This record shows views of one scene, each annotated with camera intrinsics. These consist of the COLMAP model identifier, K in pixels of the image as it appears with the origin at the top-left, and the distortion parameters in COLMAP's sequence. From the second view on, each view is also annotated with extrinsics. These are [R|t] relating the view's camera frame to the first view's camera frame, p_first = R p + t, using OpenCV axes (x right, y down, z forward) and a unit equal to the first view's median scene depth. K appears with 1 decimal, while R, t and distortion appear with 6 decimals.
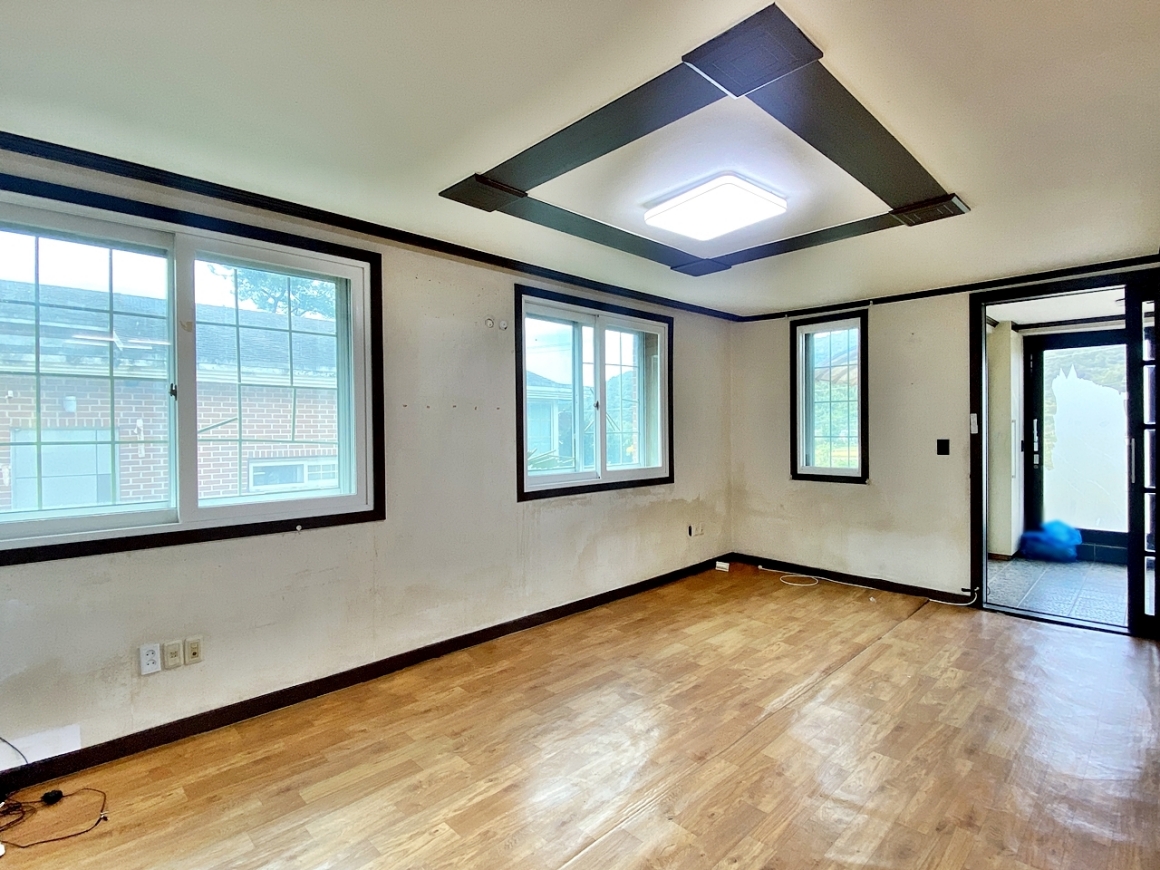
lens RADIAL K [[573.2, 0, 580.0], [0, 573.2, 435.0], [0, 0, 1]] dist [0.046447, -0.039241]
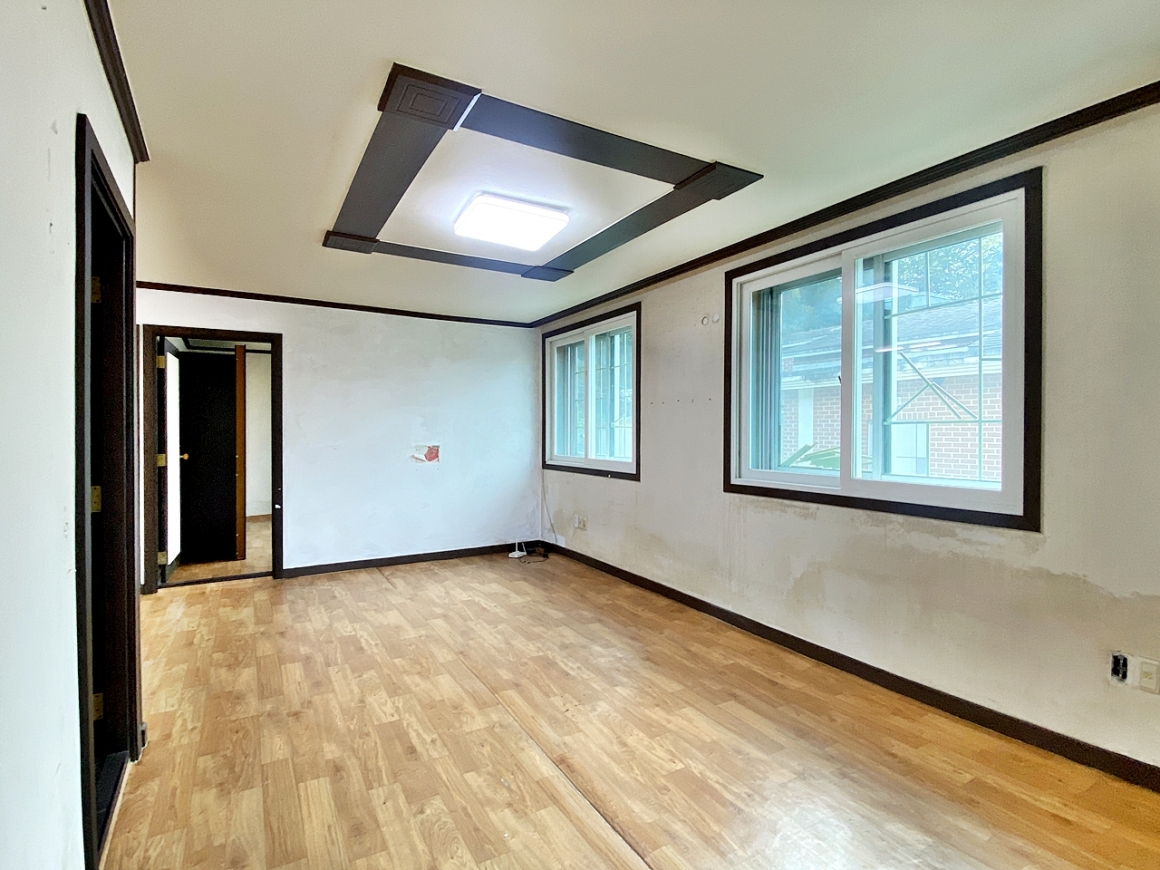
lens RADIAL K [[573.2, 0, 580.0], [0, 573.2, 435.0], [0, 0, 1]] dist [0.046447, -0.039241]
pose [[-0.248094, 0.017827, -0.968572, 0.999281], [-0.009482, 0.999738, 0.020829, -0.000056], [0.968689, 0.014352, -0.247860, 1.092602]]
